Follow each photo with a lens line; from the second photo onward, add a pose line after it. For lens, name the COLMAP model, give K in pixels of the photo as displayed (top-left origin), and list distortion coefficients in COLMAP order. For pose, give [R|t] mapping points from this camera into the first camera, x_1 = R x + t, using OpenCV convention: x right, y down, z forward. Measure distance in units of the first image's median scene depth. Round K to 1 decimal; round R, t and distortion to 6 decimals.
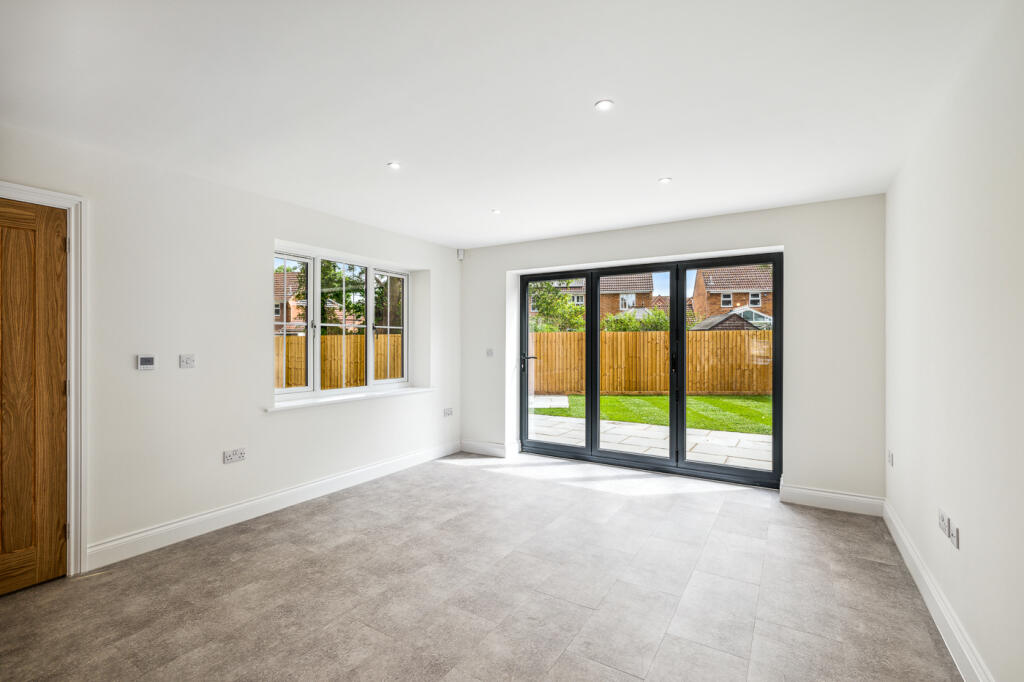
lens RADIAL K [[455.0, 0, 514.5], [0, 455.0, 338.2], [0, 0, 1]] dist [-0.003298, 0.000753]
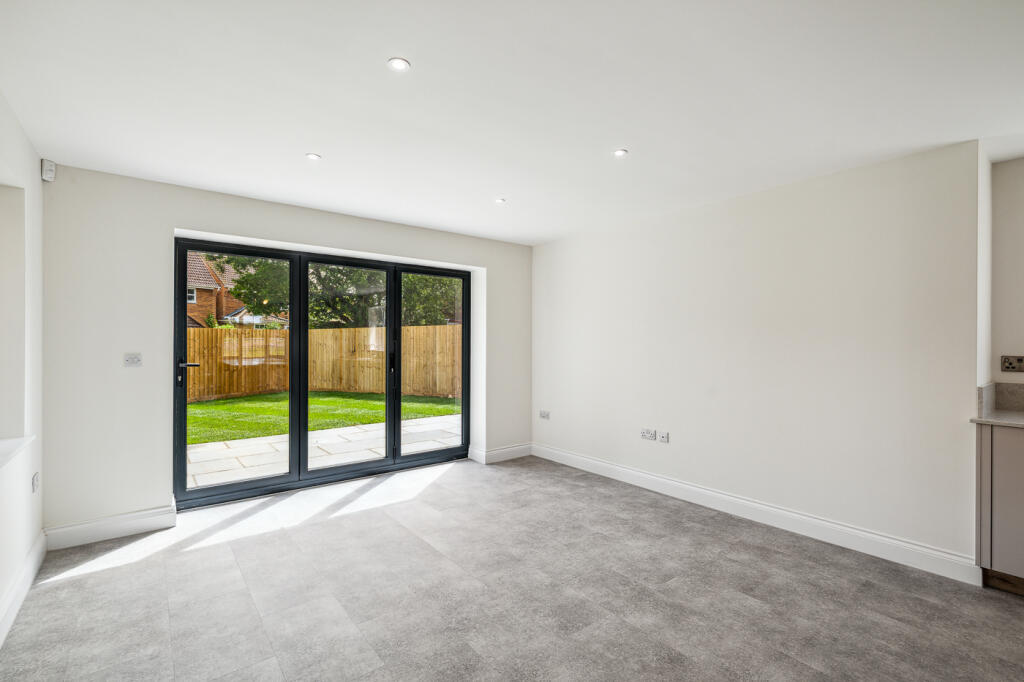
lens RADIAL K [[455.0, 0, 509.0], [0, 455.0, 339.6], [0, 0, 1]] dist [-0.003298, 0.000753]
pose [[0.351866, 0.004131, 0.936041, -0.481871], [-0.009631, 0.999953, -0.000792, 0.002173], [-0.936001, -0.008737, 0.351889, 0.378372]]
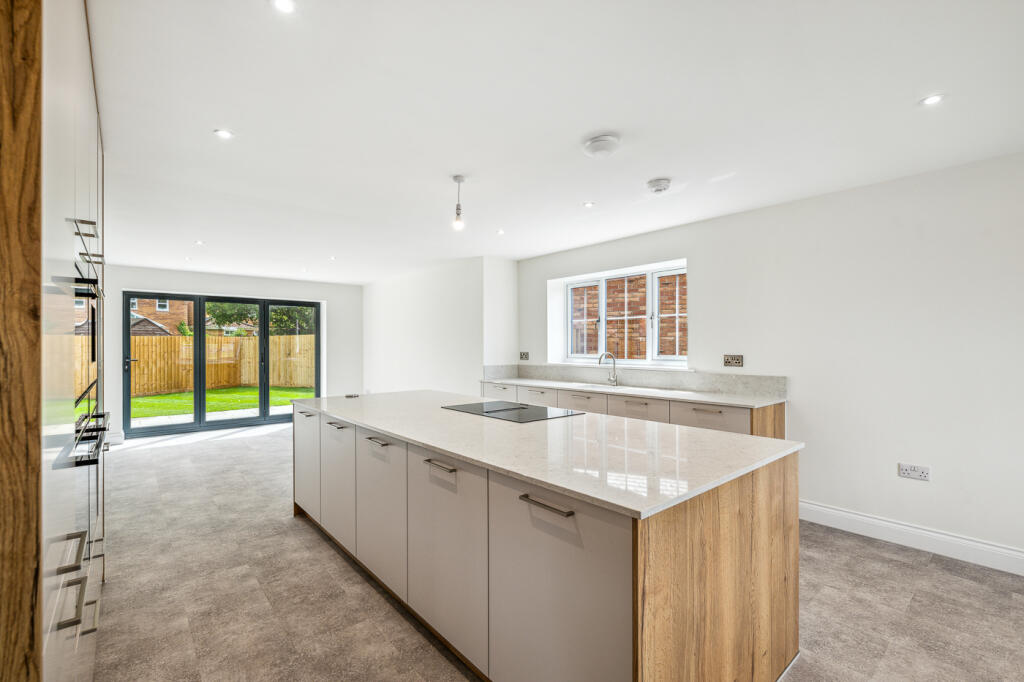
lens RADIAL K [[442.8, 0, 496.7], [0, 442.8, 341.8], [0, 0, 1]] dist [0.003922, 0.000070]
pose [[0.329929, 0.004314, 0.943996, -0.865535], [-0.004196, 0.999986, -0.003104, -0.007250], [-0.943997, -0.002937, 0.329942, -0.342736]]
